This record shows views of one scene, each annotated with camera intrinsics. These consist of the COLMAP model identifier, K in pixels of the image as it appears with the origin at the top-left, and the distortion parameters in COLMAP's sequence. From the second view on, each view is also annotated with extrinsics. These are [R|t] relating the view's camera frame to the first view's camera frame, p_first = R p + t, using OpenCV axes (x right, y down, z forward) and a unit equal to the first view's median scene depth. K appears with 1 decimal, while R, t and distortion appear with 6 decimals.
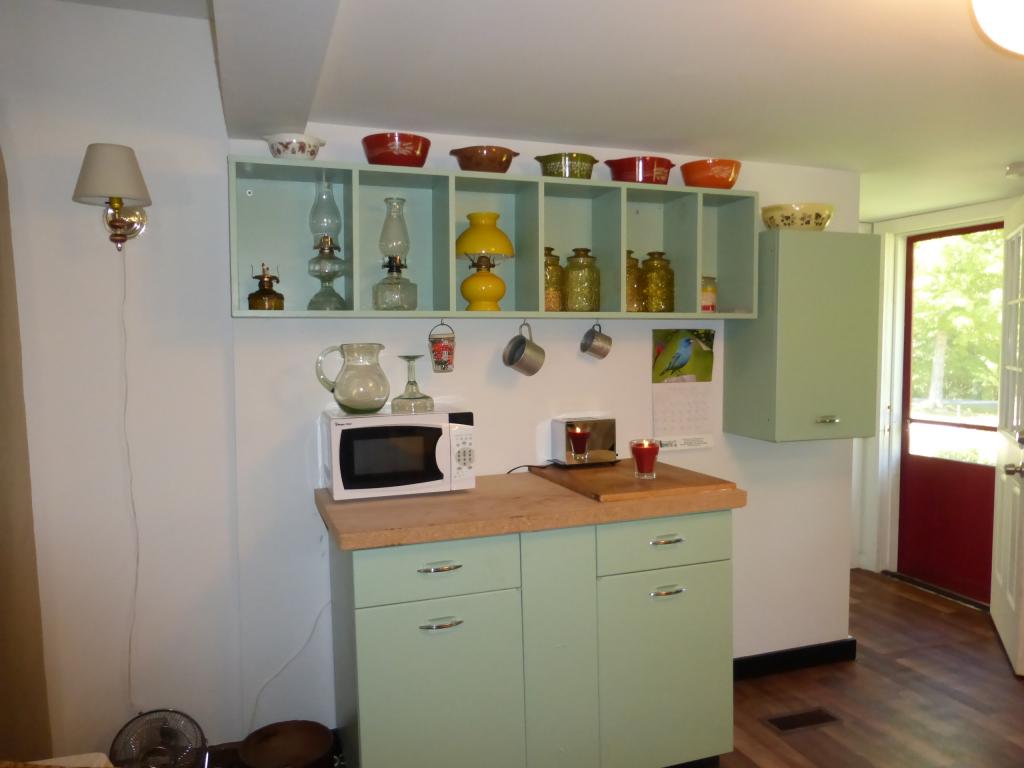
lens RADIAL K [[751.8, 0, 516.0], [0, 751.8, 380.9], [0, 0, 1]] dist [-0.024126, 0.006821]
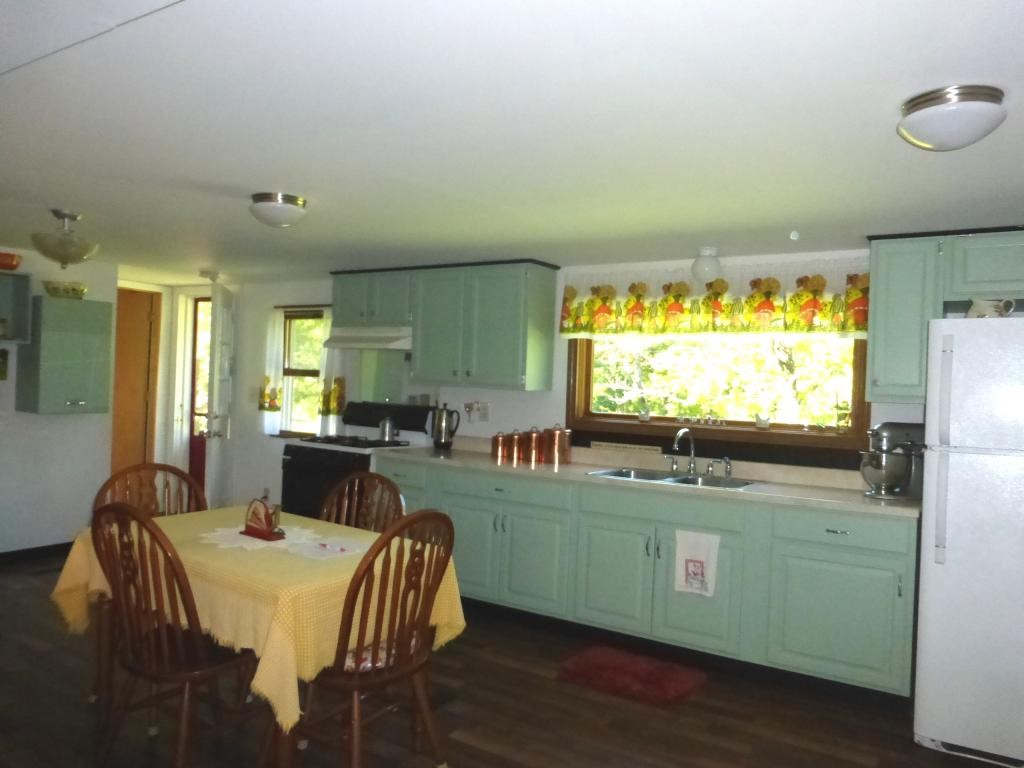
lens RADIAL K [[751.8, 0, 516.0], [0, 751.8, 380.9], [0, 0, 1]] dist [-0.024126, 0.006821]
pose [[0.788310, 0.027583, 0.614659, 0.135857], [-0.007000, 0.999332, -0.035867, 0.053268], [-0.615238, 0.023972, 0.787977, -1.005285]]
